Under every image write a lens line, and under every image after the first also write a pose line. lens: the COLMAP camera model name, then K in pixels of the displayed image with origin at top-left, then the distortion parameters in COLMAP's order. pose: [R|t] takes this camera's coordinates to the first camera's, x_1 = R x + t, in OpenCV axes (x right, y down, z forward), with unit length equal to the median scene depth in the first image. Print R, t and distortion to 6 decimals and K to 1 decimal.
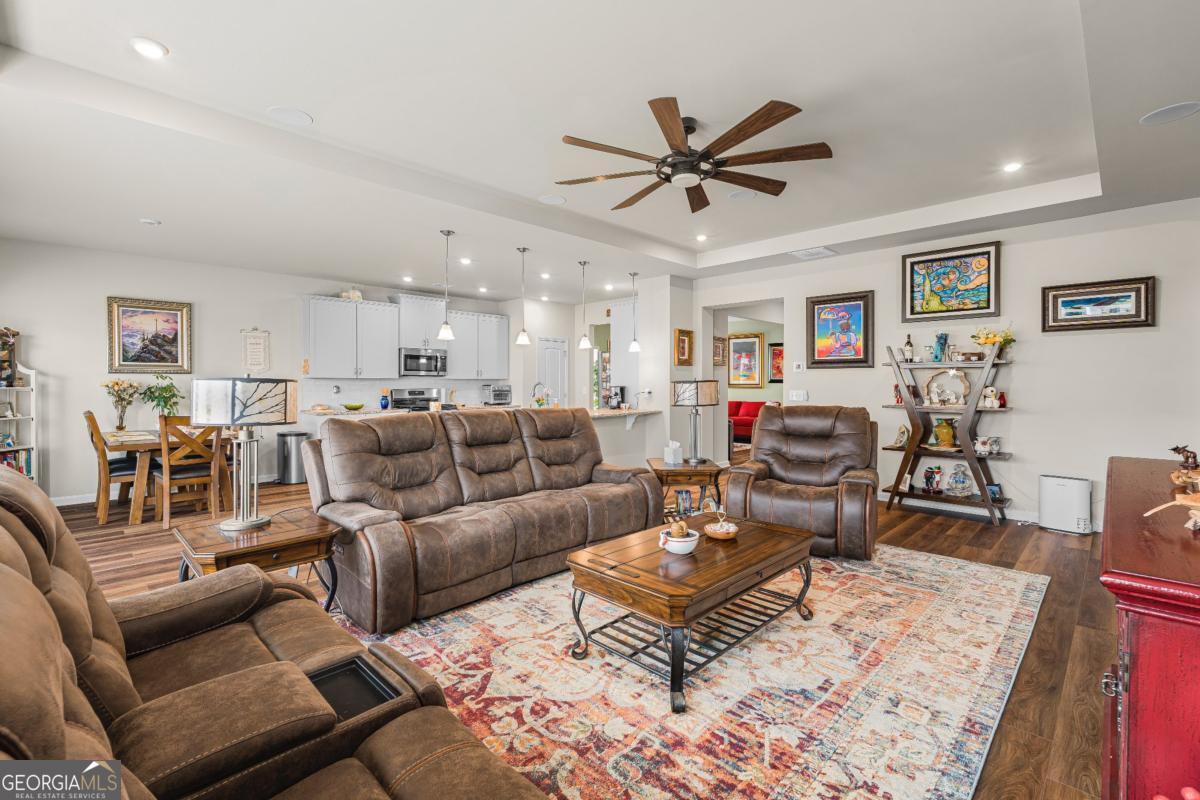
lens RADIAL K [[530.6, 0, 593.8], [0, 530.6, 391.2], [0, 0, 1]] dist [0.002769, 0.000382]
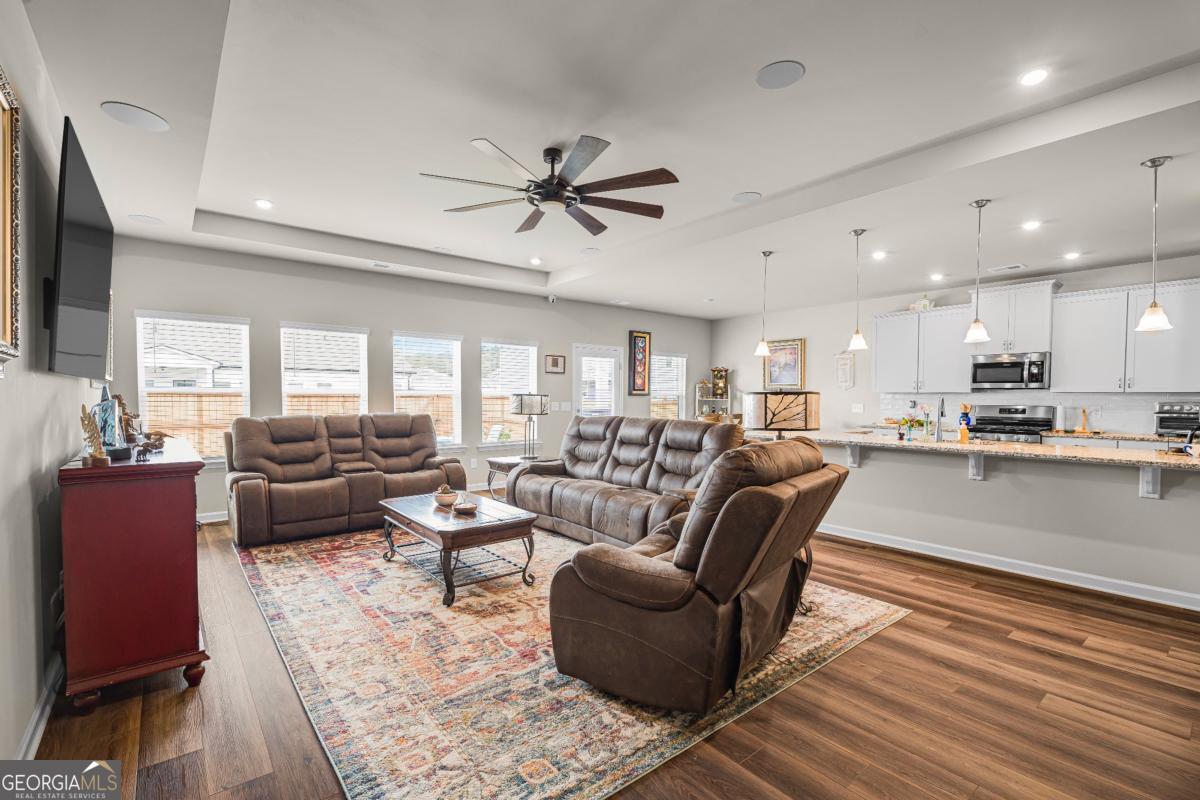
lens RADIAL K [[530.6, 0, 593.8], [0, 530.6, 391.2], [0, 0, 1]] dist [0.002769, 0.000382]
pose [[-0.107004, -0.010723, -0.994201, 1.188826], [-0.022535, 0.999711, -0.008357, -0.012253], [0.994003, 0.021510, -0.107215, 1.139161]]
